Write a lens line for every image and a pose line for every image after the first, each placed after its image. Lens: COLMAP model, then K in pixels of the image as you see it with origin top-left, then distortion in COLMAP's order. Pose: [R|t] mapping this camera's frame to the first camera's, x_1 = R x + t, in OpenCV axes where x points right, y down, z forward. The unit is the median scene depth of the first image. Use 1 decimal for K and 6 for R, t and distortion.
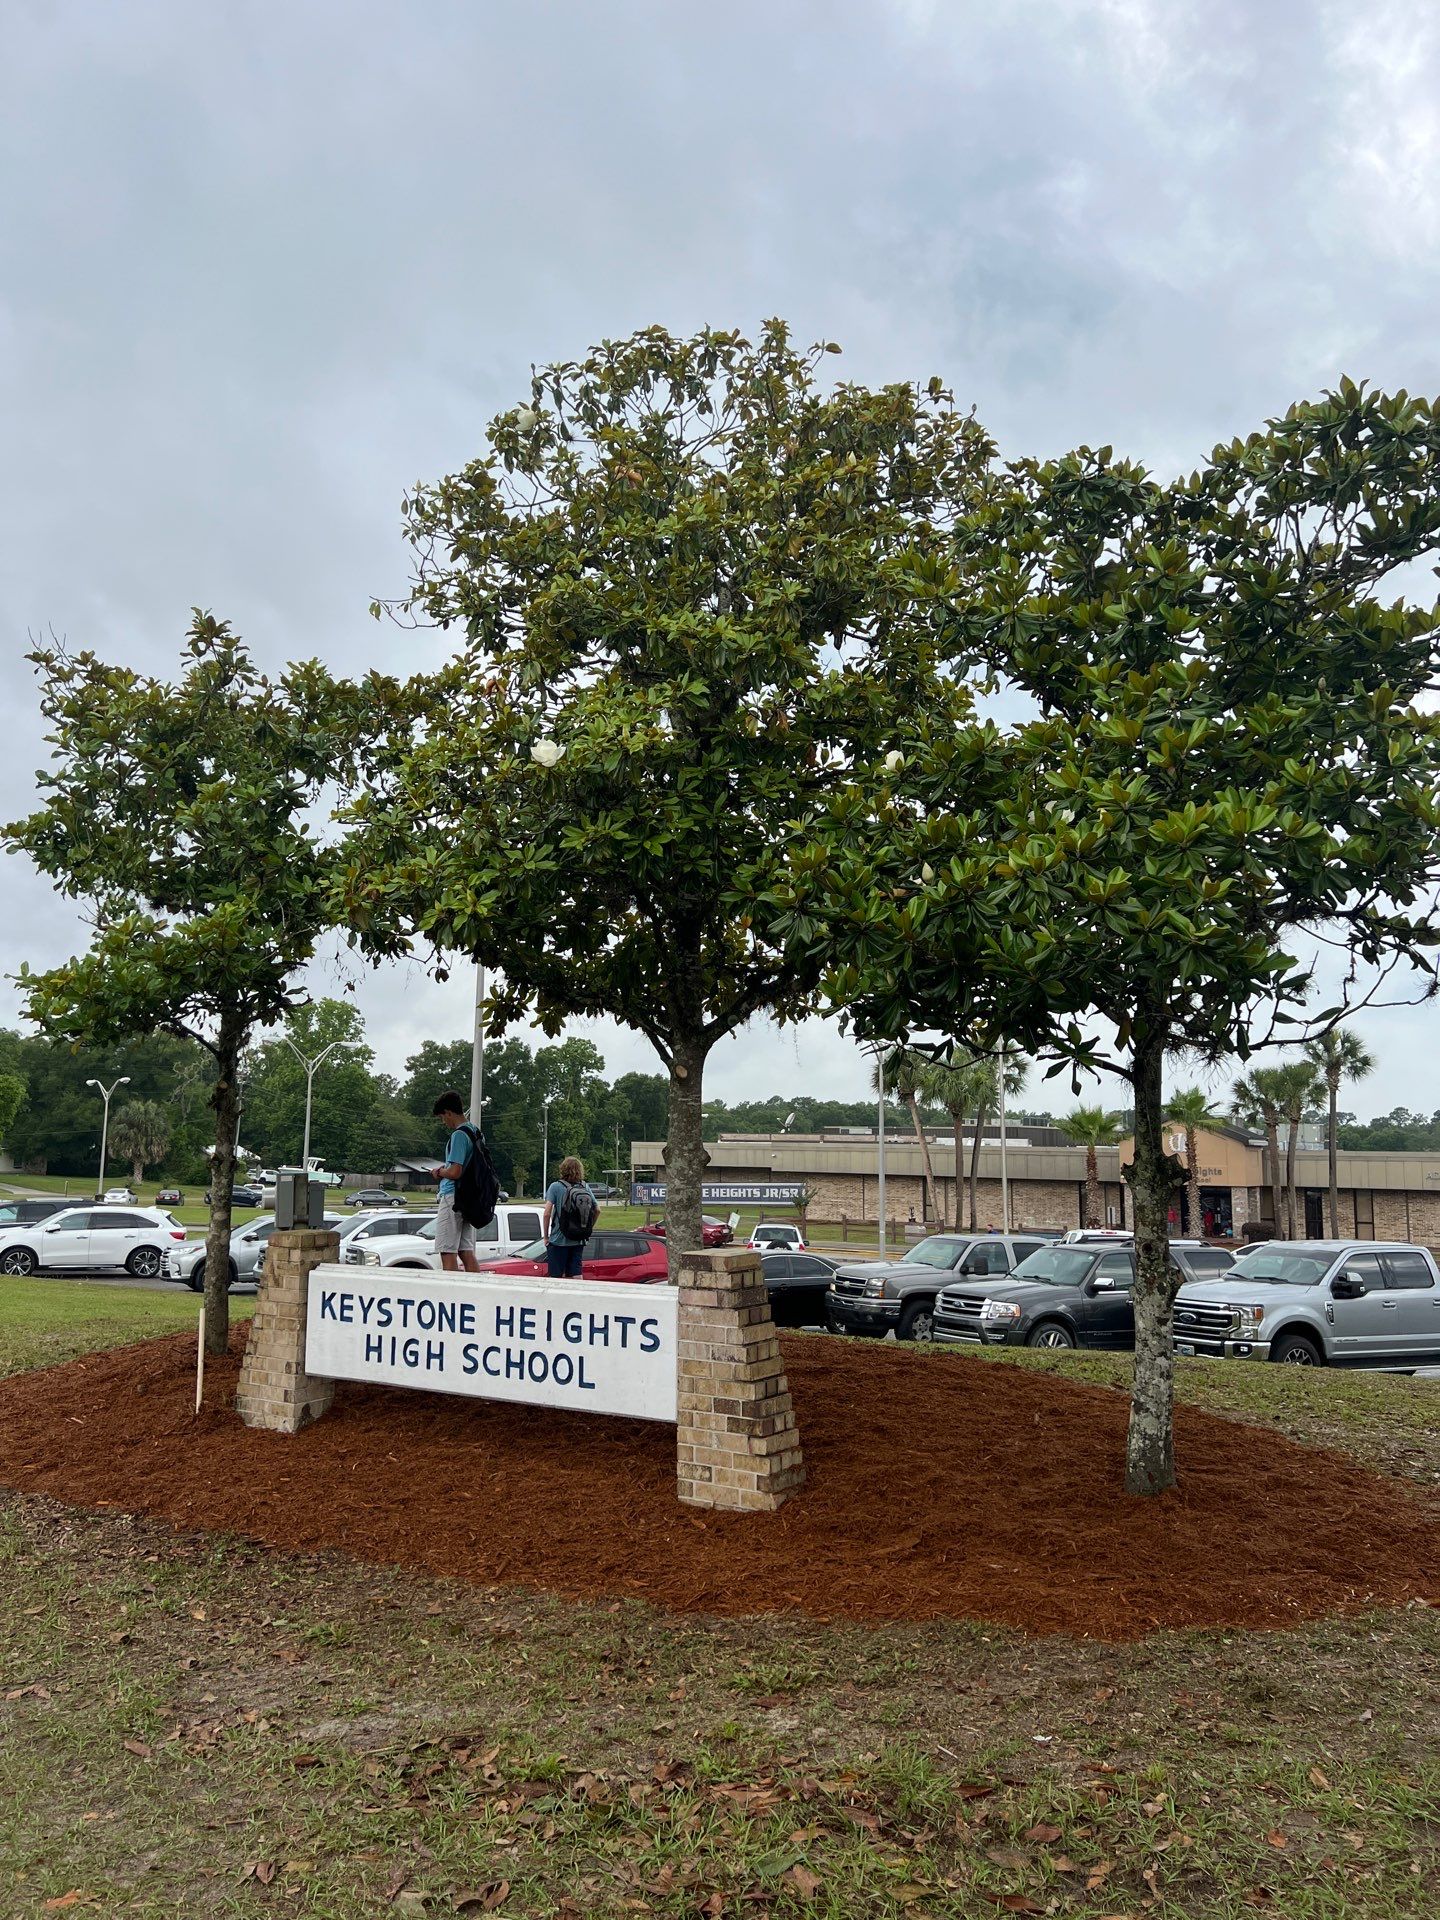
lens RADIAL K [[1430.0, 0, 712.1], [0, 1430.0, 964.5], [0, 0, 1]] dist [0.147659, -0.358330]
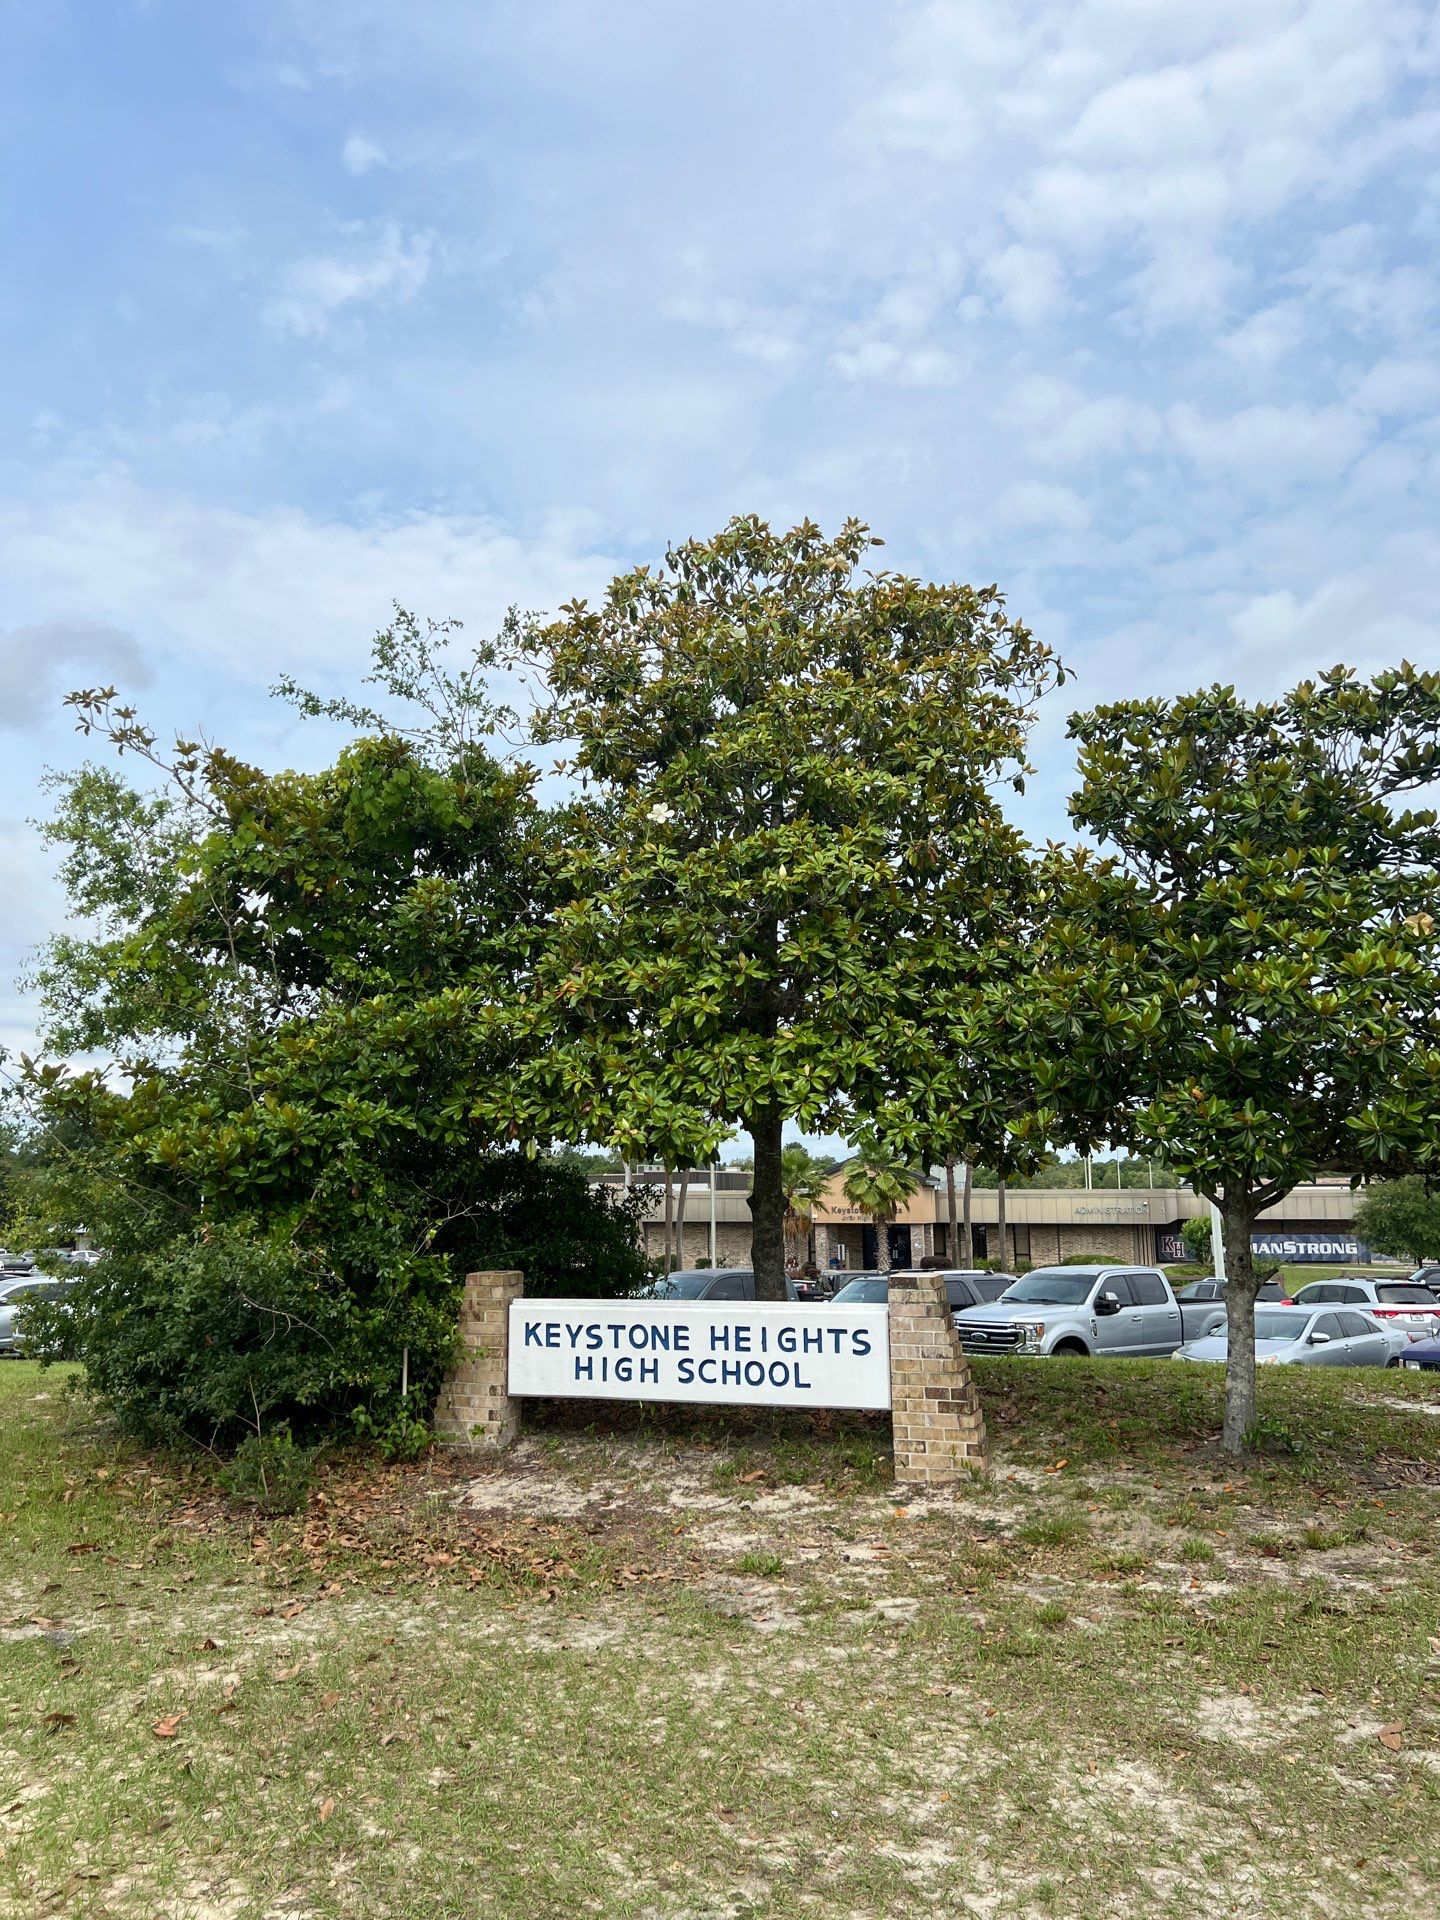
lens RADIAL K [[1433.8, 0, 711.5], [0, 1433.8, 961.0], [0, 0, 1]] dist [0.089145, -0.113332]
pose [[0.970983, 0.018808, 0.238409, -0.401328], [-0.010349, 0.999273, -0.036683, -0.024826], [-0.238926, 0.033151, 0.970472, -0.175646]]
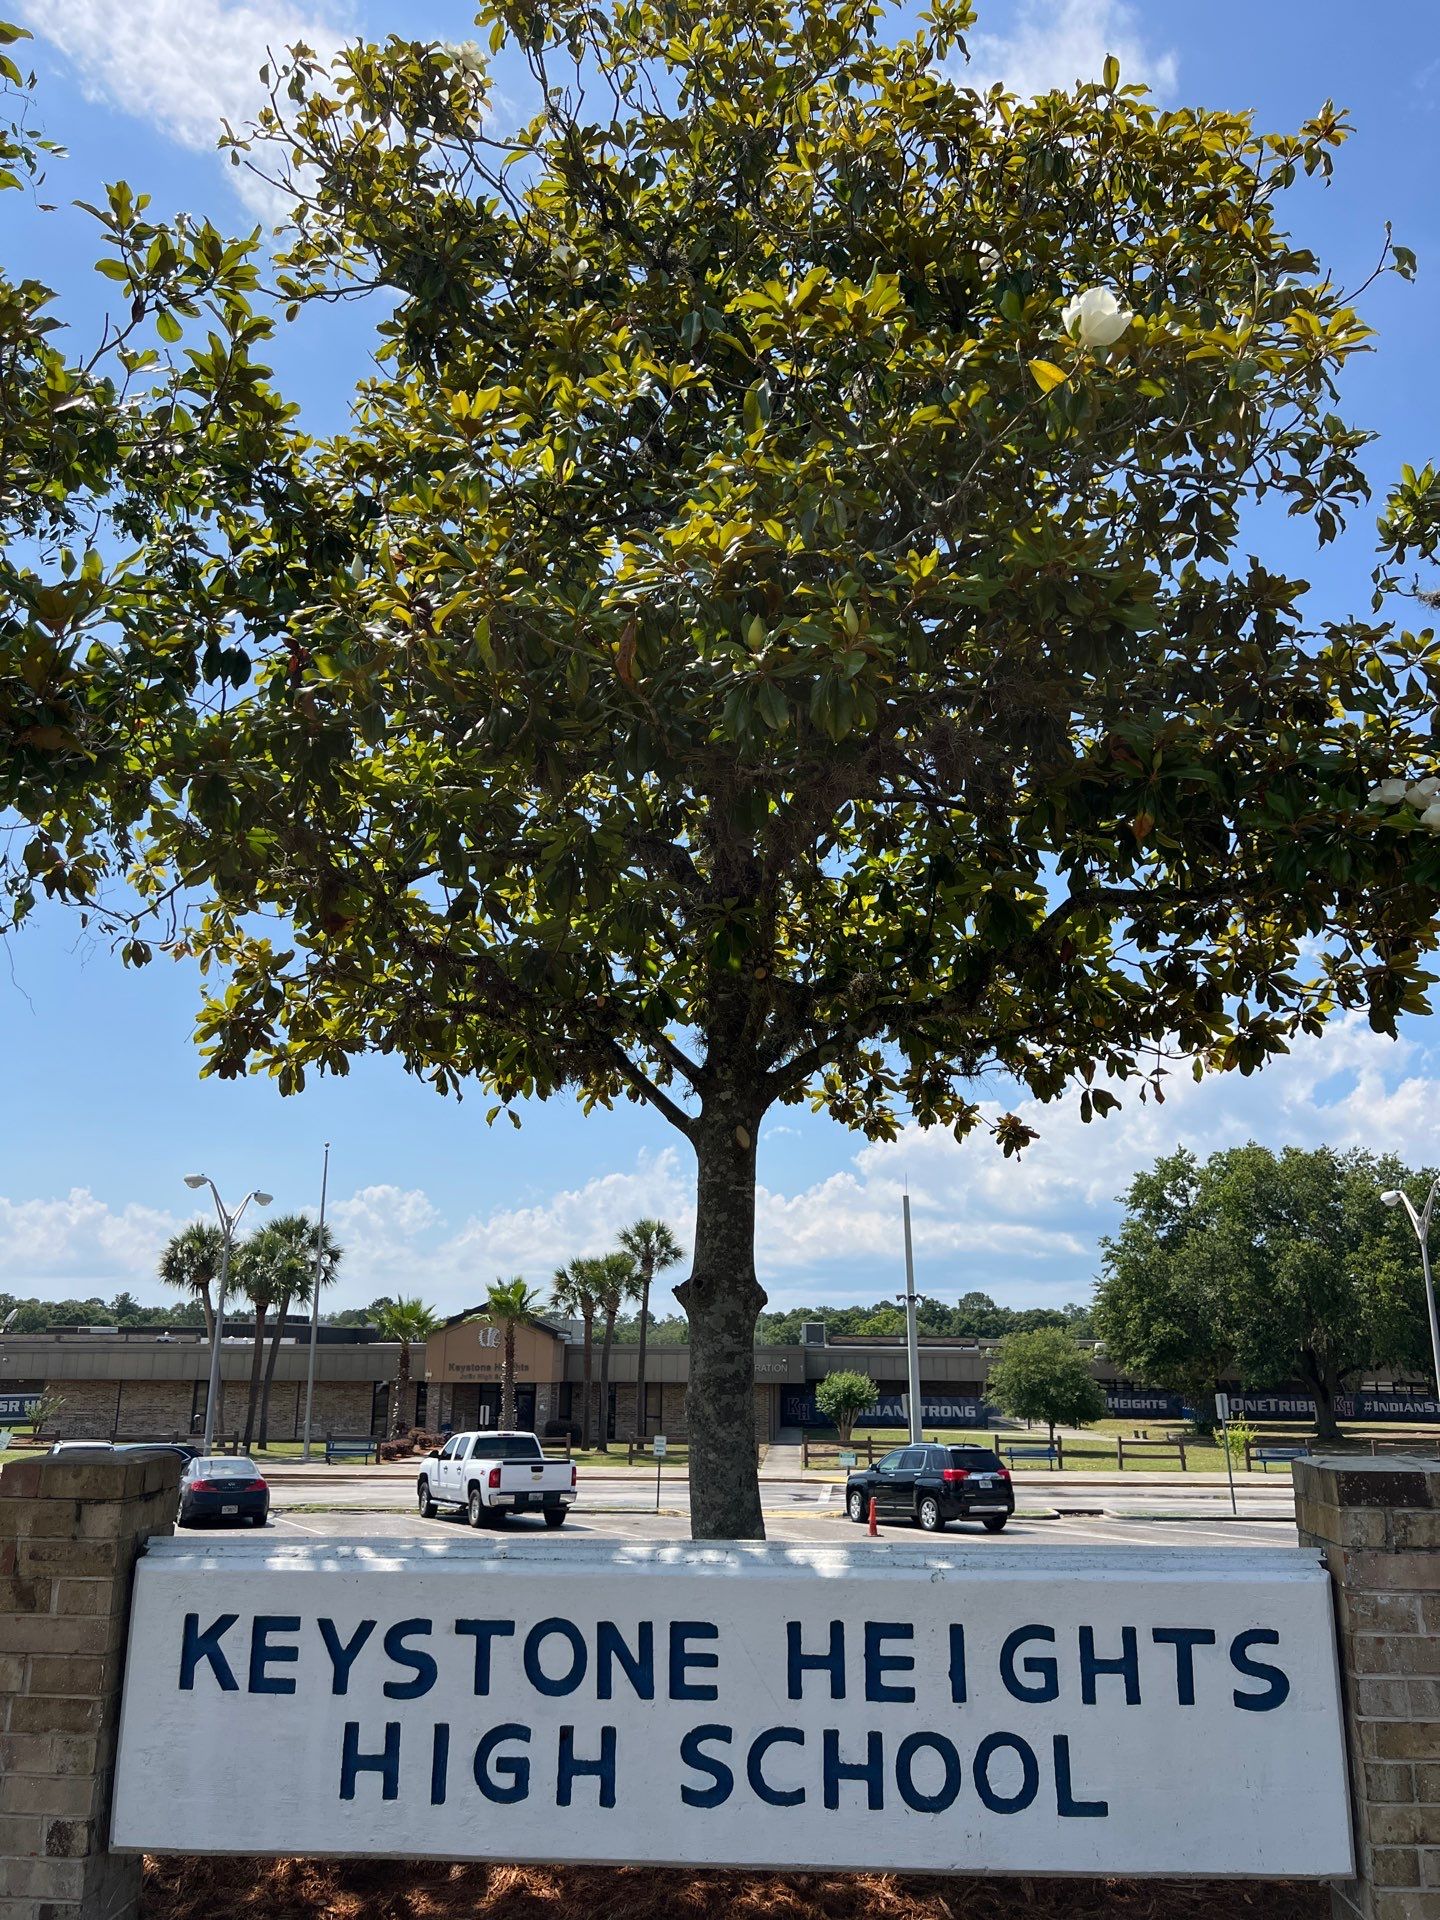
lens RADIAL K [[1437.3, 0, 716.7], [0, 1437.3, 968.9], [0, 0, 1]] dist [0.052212, -0.059709]
pose [[0.866585, 0.123402, 0.483531, -0.349430], [-0.058789, 0.987441, -0.146644, 0.104033], [-0.495554, 0.098653, 0.862956, 0.574653]]
